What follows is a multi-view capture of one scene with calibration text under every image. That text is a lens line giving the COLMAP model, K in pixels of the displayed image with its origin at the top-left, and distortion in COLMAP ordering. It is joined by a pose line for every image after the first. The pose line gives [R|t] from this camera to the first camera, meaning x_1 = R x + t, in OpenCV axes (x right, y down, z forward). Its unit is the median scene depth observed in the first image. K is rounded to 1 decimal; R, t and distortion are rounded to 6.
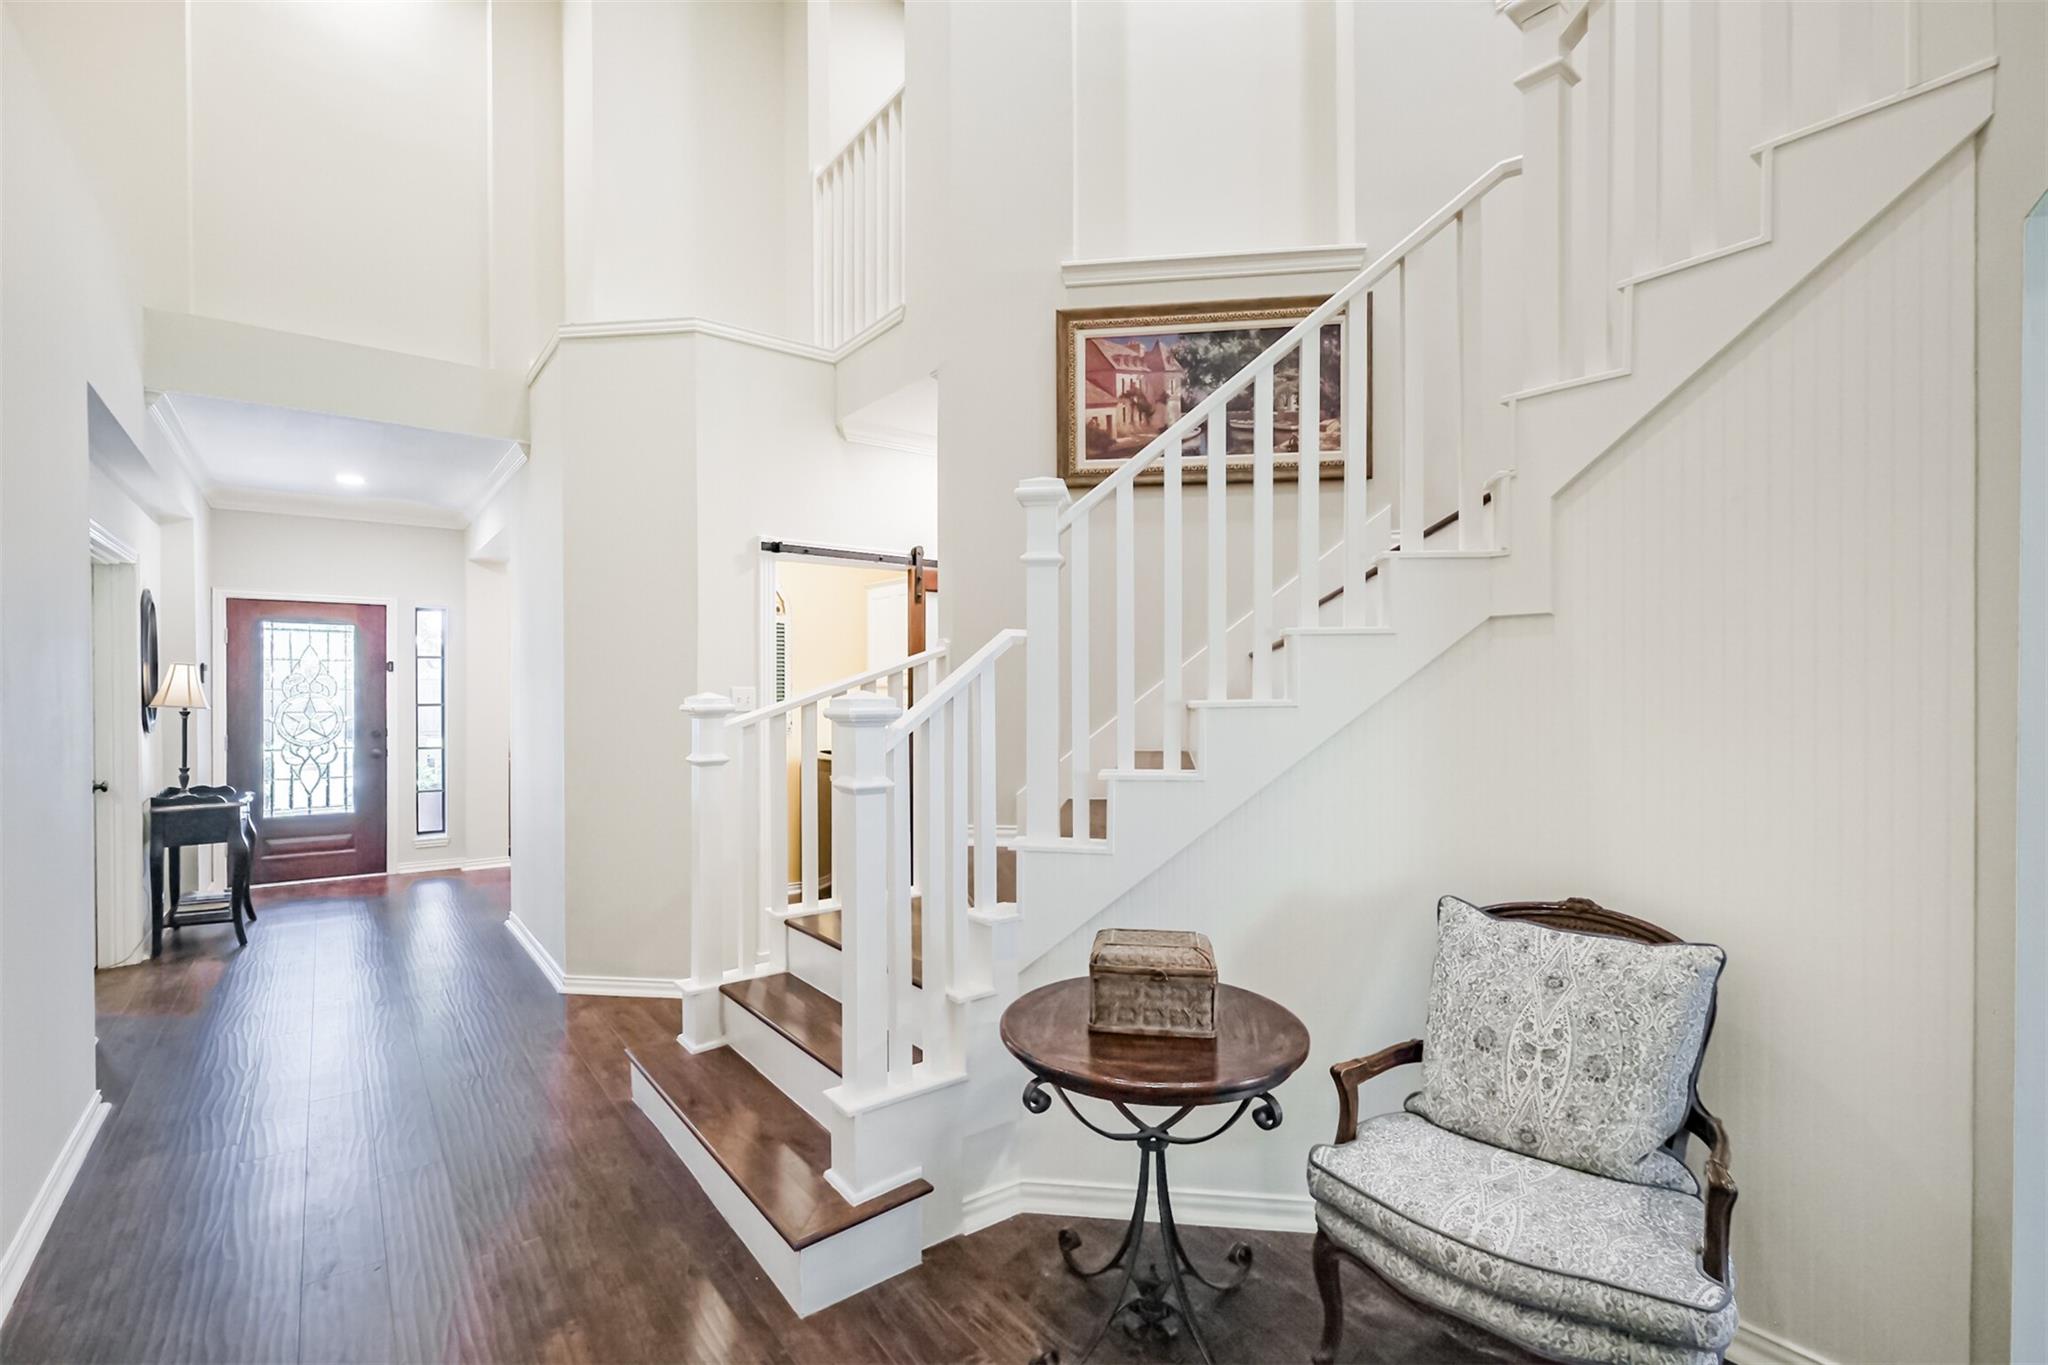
lens RADIAL K [[904.1, 0, 1021.9], [0, 904.1, 686.4], [0, 0, 1]] dist [0.006670, -0.000210]
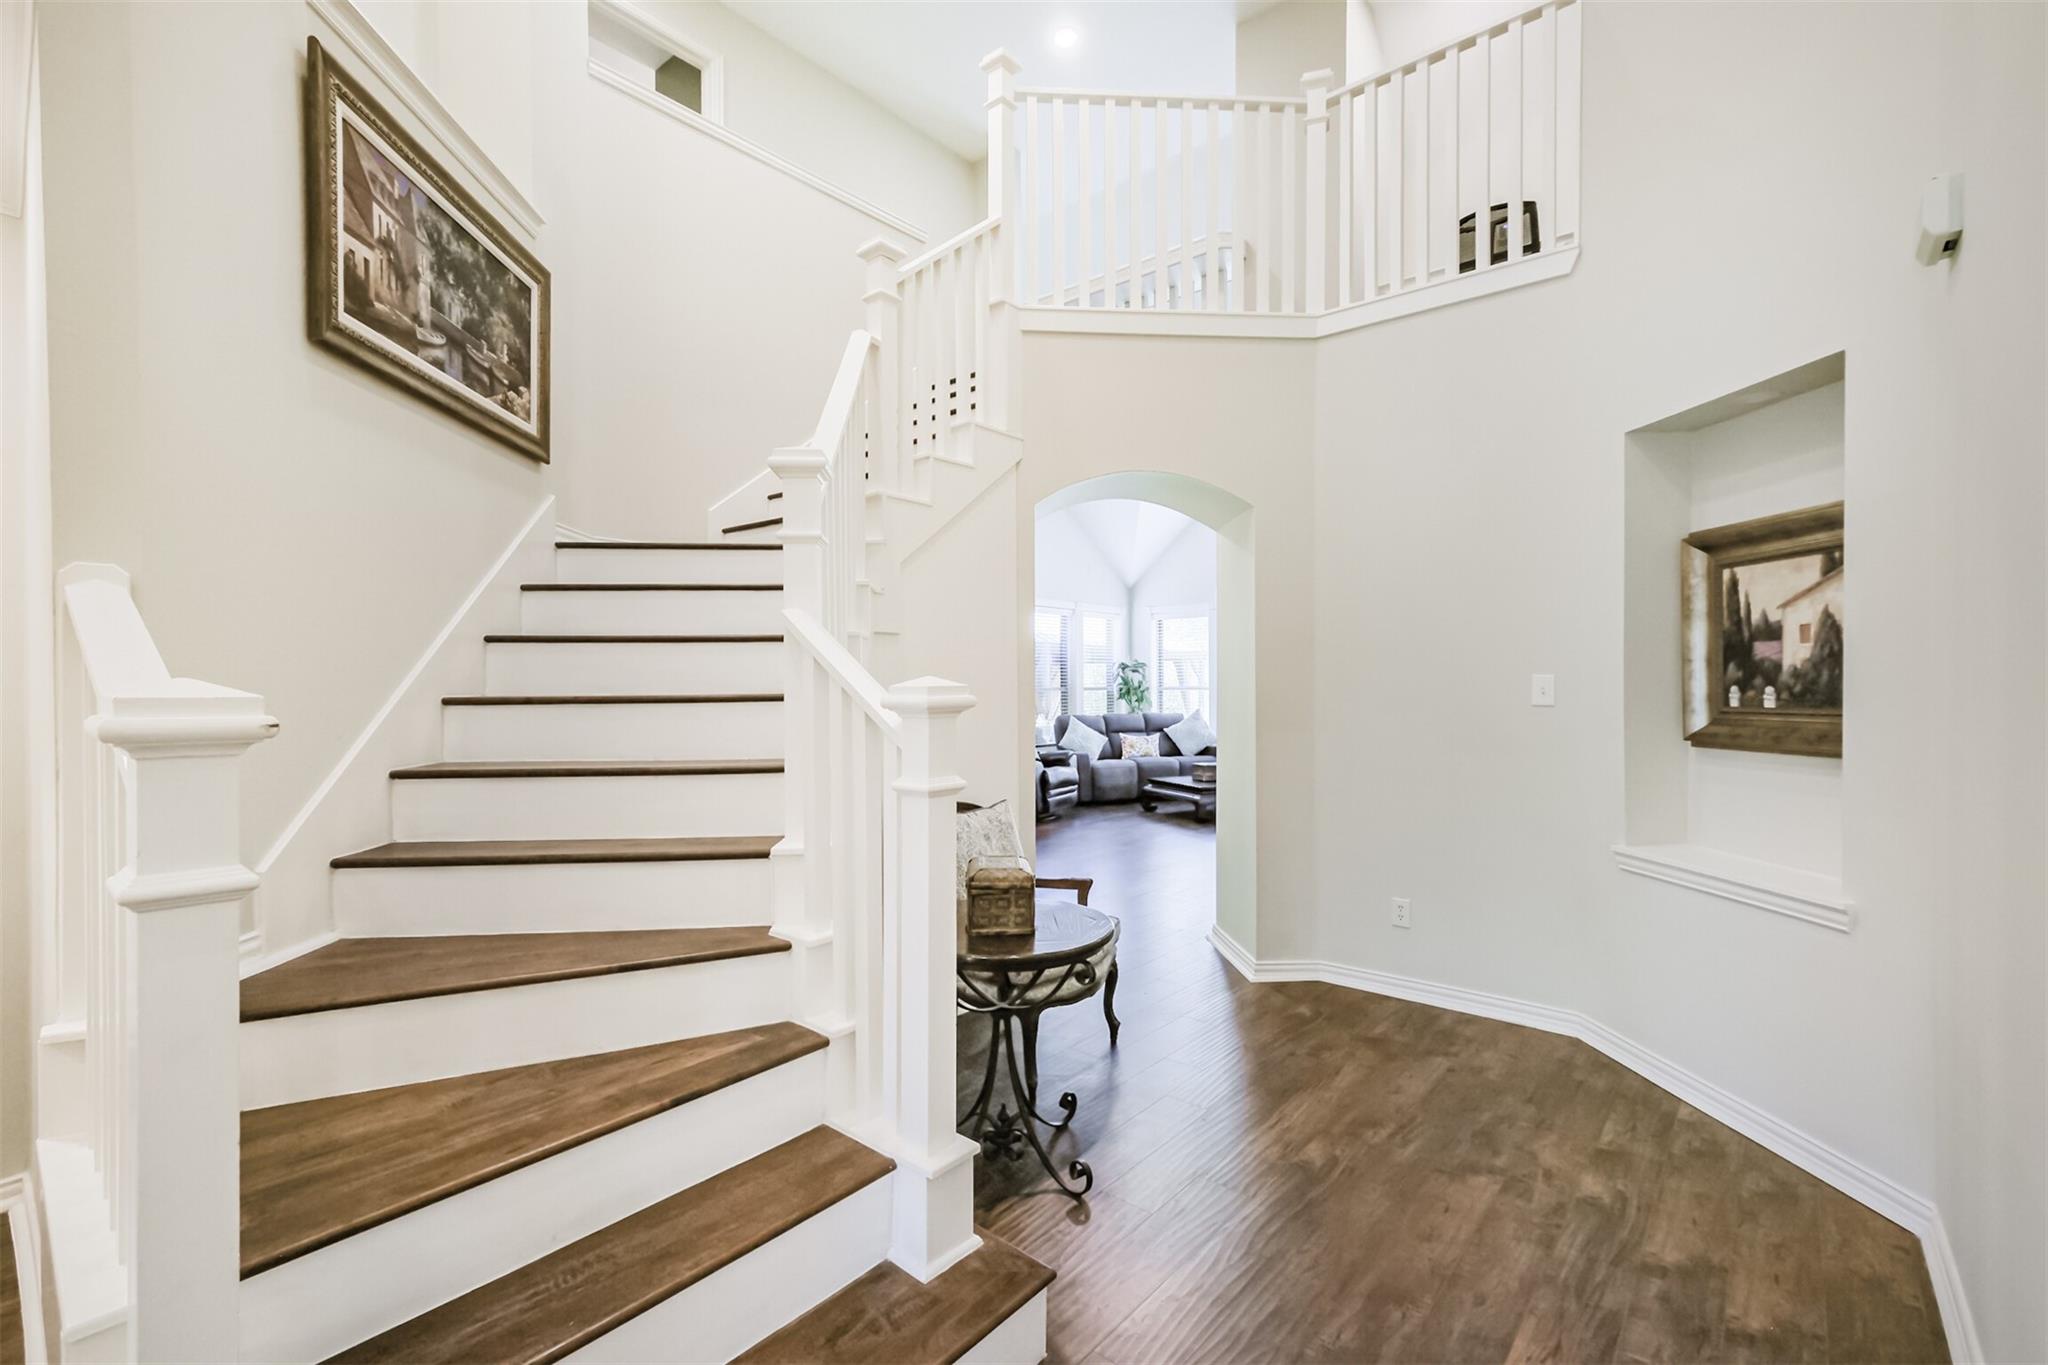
lens RADIAL K [[904.1, 0, 1017.5], [0, 904.1, 687.6], [0, 0, 1]] dist [0.006670, -0.000210]
pose [[-0.203477, -0.001986, 0.979078, -0.643185], [-0.000538, 0.999998, 0.001917, 0.007767], [-0.979080, -0.000137, -0.203477, 0.675571]]
